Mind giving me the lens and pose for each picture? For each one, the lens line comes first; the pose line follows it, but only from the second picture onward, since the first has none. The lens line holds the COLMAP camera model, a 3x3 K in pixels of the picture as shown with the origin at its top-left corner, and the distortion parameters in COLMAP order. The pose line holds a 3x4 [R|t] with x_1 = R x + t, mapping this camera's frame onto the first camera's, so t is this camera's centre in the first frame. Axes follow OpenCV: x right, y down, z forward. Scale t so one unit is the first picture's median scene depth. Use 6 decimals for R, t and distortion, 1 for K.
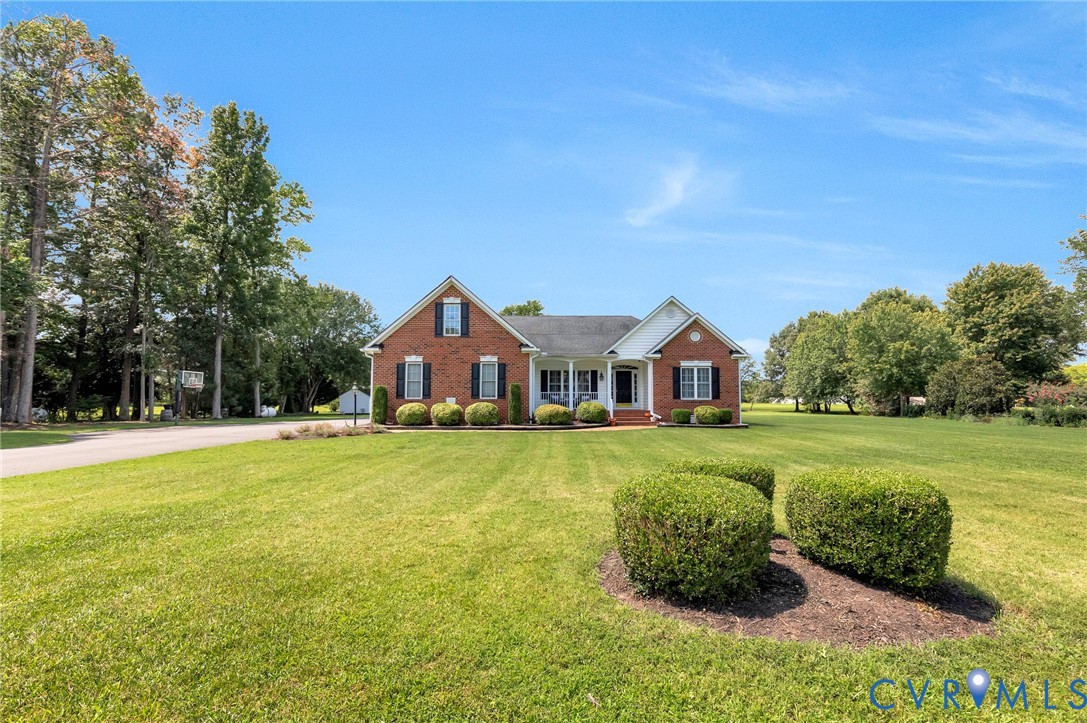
lens RADIAL K [[509.1, 0, 537.6], [0, 509.1, 386.8], [0, 0, 1]] dist [-0.001379, -0.000081]
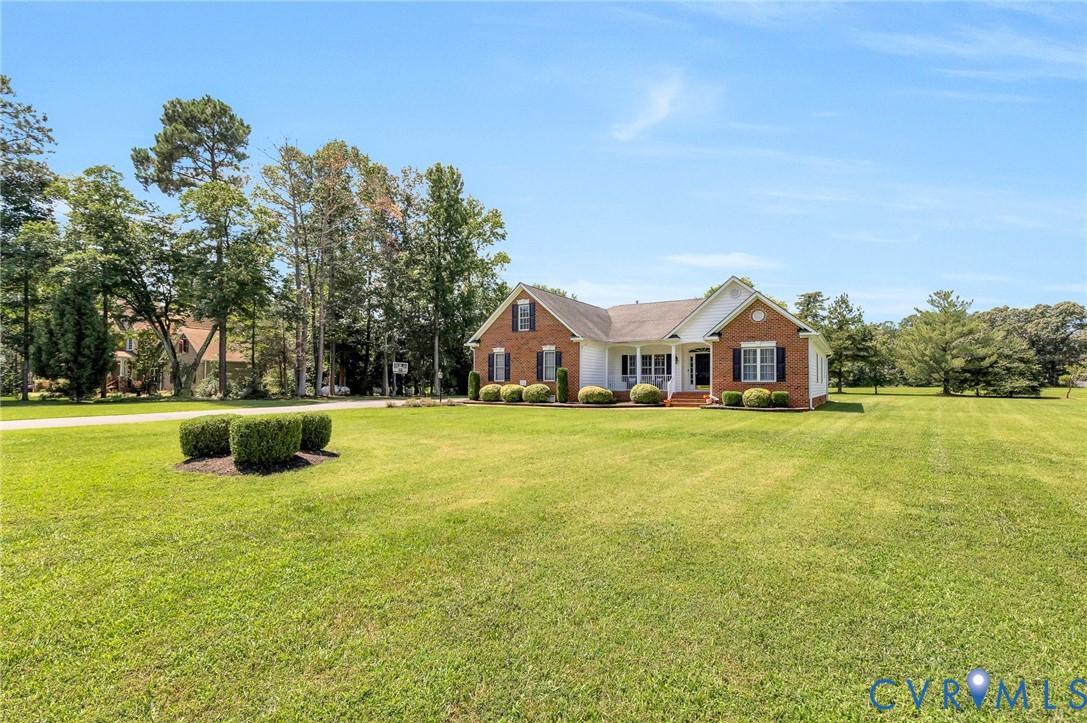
lens RADIAL K [[509.1, 0, 537.6], [0, 509.1, 386.8], [0, 0, 1]] dist [-0.001379, -0.000081]
pose [[0.849304, 0.004404, -0.527887, 0.464647], [0.012407, 0.999522, 0.028300, 0.002088], [0.527759, -0.030585, 0.848843, -0.036231]]
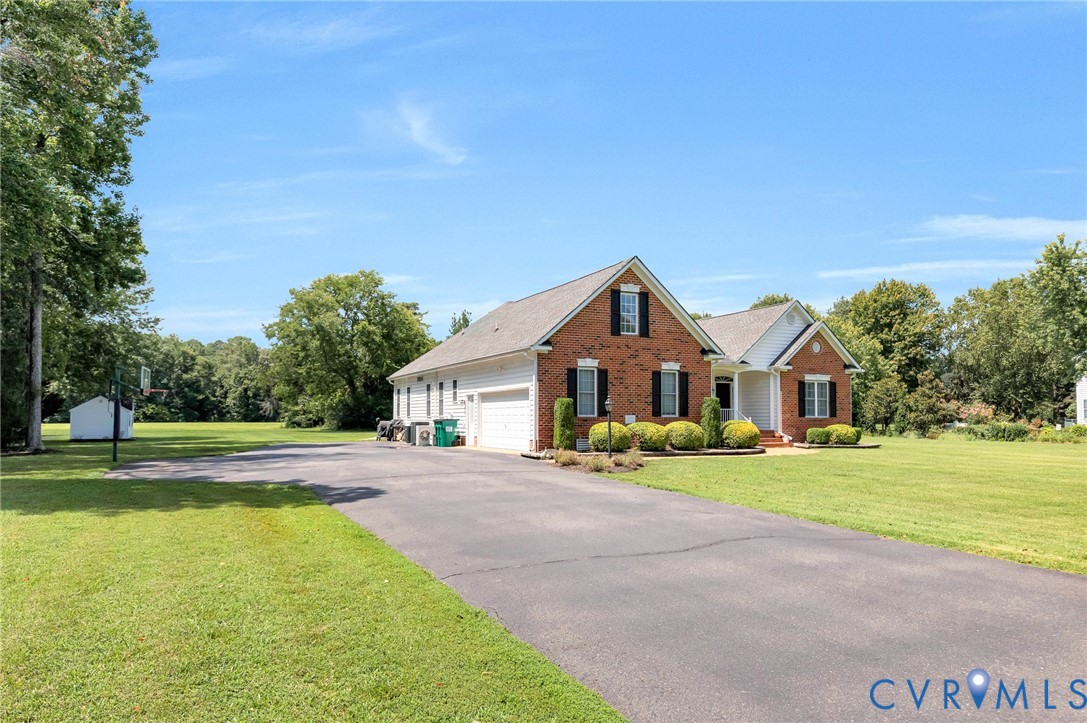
lens RADIAL K [[715.0, 0, 543.5], [0, 715.0, 411.7], [0, 0, 1]] dist [-0.002777, -0.000719]
pose [[0.894206, 0.004036, 0.447637, -0.689239], [-0.013871, 0.999729, 0.018695, -0.002042], [-0.447440, -0.022926, 0.894020, 0.084051]]
